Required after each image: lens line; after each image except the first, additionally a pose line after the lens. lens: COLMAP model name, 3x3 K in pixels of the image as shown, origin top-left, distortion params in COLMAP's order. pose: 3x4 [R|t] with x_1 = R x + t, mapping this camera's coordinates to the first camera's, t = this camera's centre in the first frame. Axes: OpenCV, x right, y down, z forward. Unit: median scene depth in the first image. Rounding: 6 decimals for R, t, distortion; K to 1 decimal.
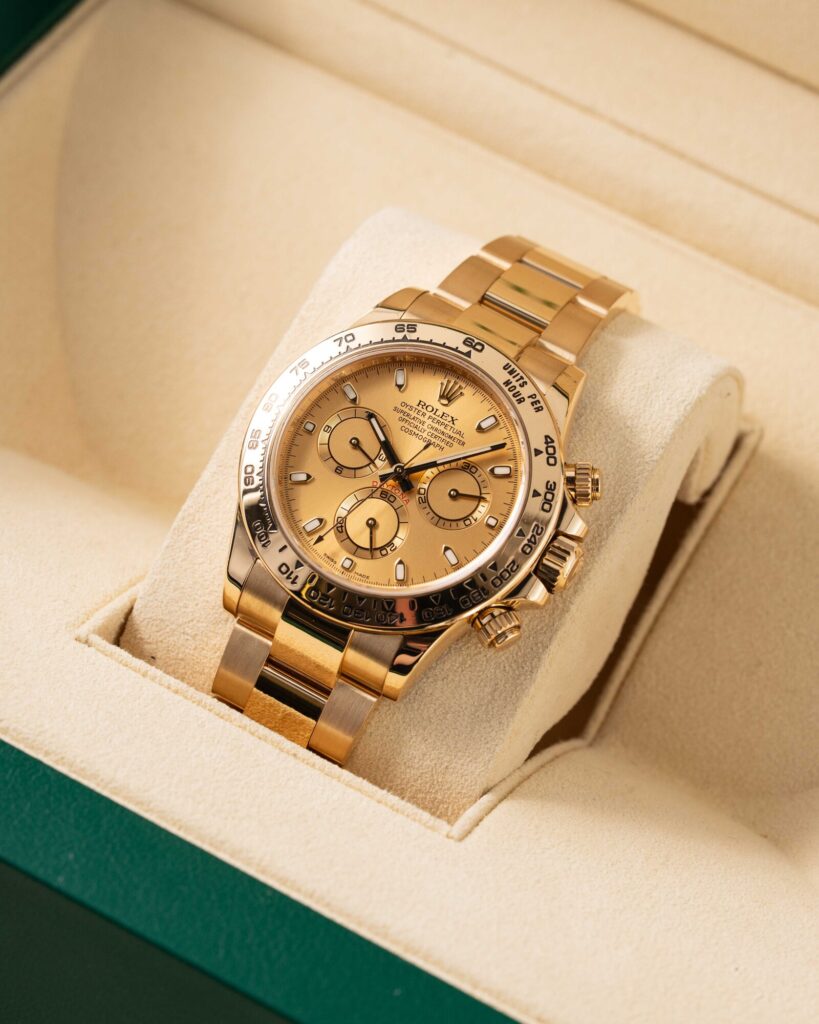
lens RADIAL K [[4114.5, 0, 409.5], [0, 4114.5, 512.0], [0, 0, 1]] dist [-0.335120, 4.635623]
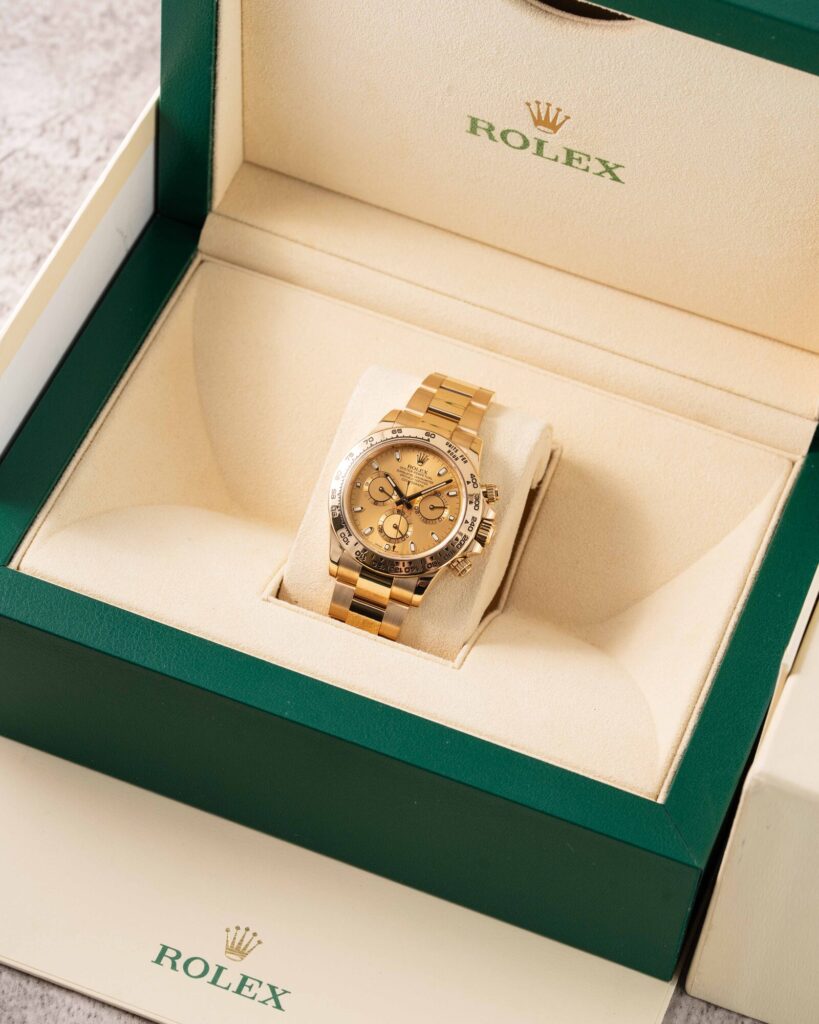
lens RADIAL K [[4114.5, 0, 409.5], [0, 4114.5, 512.0], [0, 0, 1]] dist [-0.335120, 4.635623]
pose [[0.985294, -0.139039, 0.099318, -0.210019], [0.132631, 0.988798, 0.068470, -0.147594], [-0.107726, -0.054290, 0.992697, -1.096462]]
